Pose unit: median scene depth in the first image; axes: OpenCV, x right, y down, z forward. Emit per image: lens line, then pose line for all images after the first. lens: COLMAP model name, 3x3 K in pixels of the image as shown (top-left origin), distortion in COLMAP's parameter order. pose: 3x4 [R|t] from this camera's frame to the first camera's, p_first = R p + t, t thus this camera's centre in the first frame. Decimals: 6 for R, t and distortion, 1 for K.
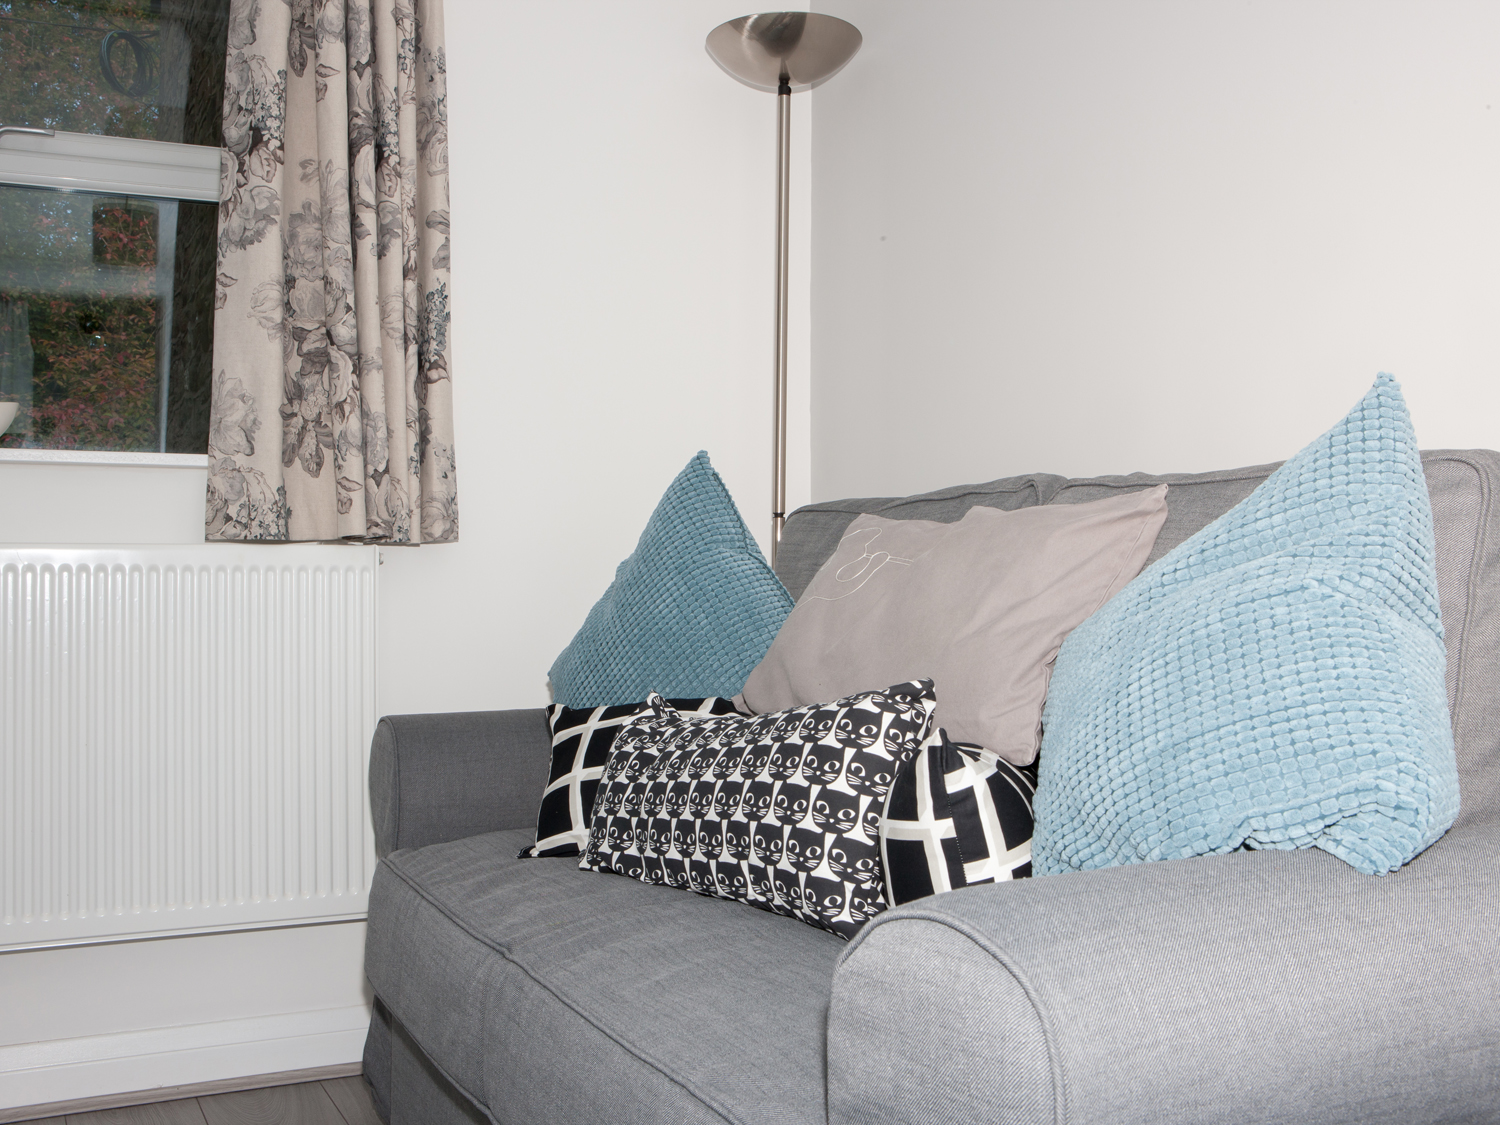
lens RADIAL K [[1341.5, 0, 749.9], [0, 1341.5, 563.7], [0, 0, 1]] dist [-0.035875, 0.010233]
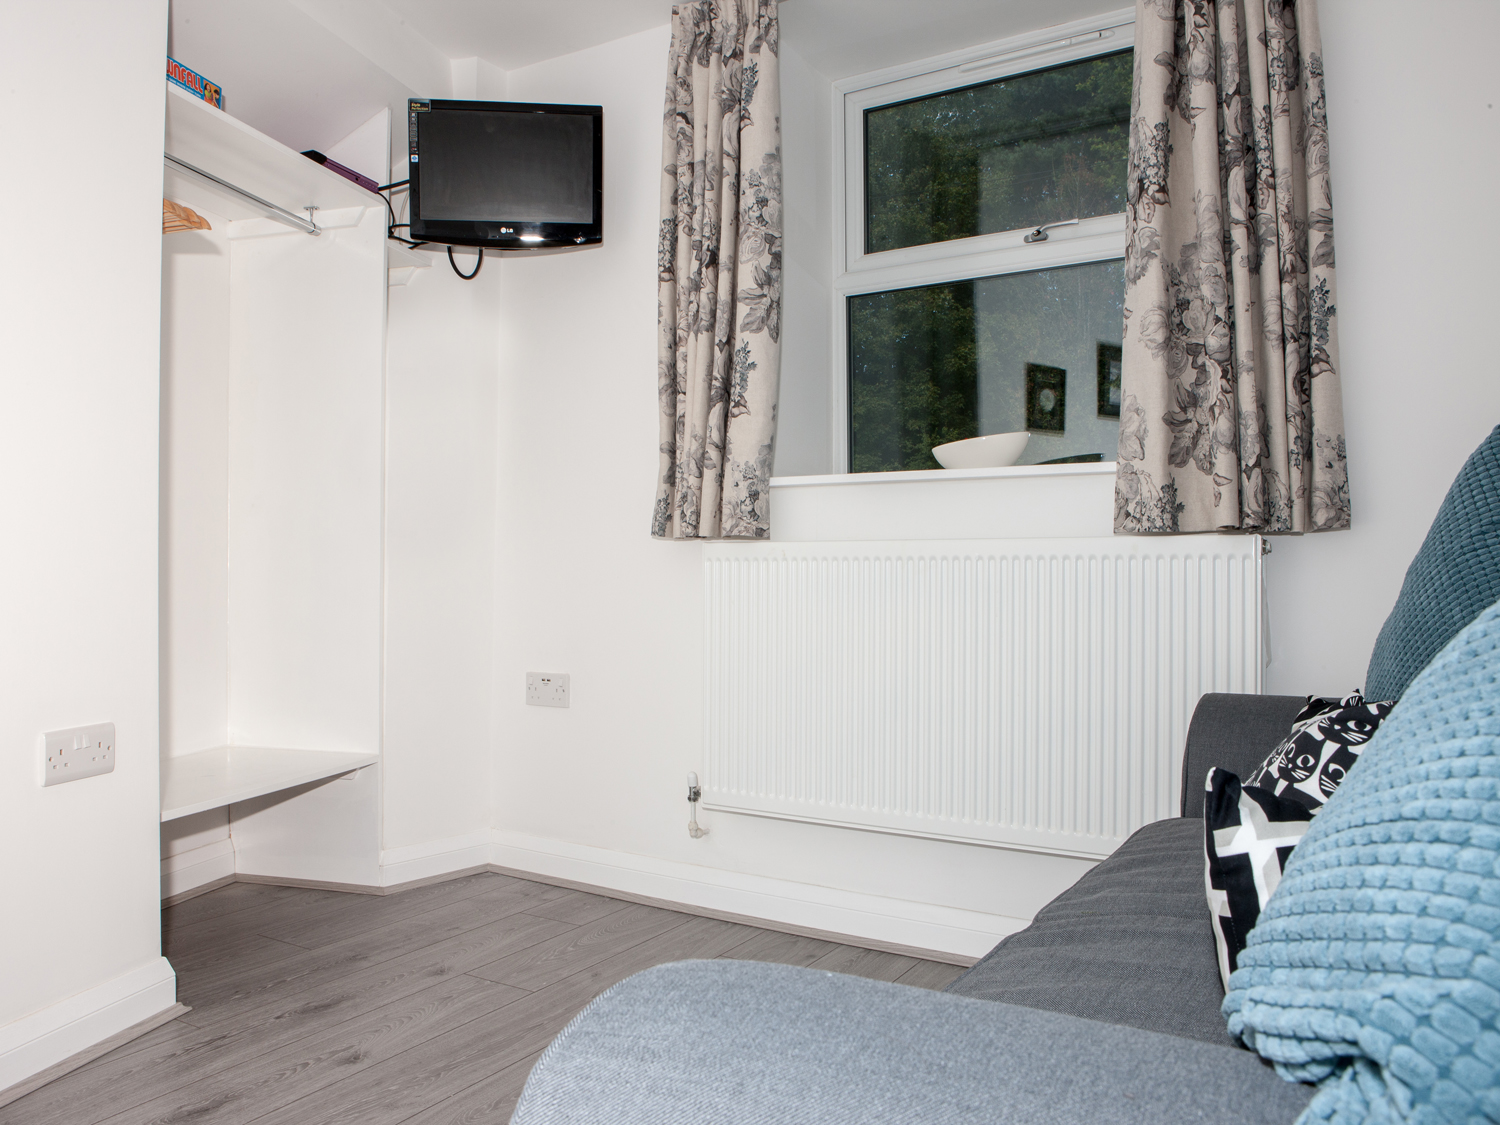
lens RADIAL K [[1085.4, 0, 751.4], [0, 1085.4, 546.7], [0, 0, 1]] dist [-0.034850, 0.006135]
pose [[0.605334, -0.011769, -0.795884, 0.164983], [0.007222, 0.999931, -0.009294, 0.001070], [0.795939, -0.000122, 0.605377, 0.152188]]
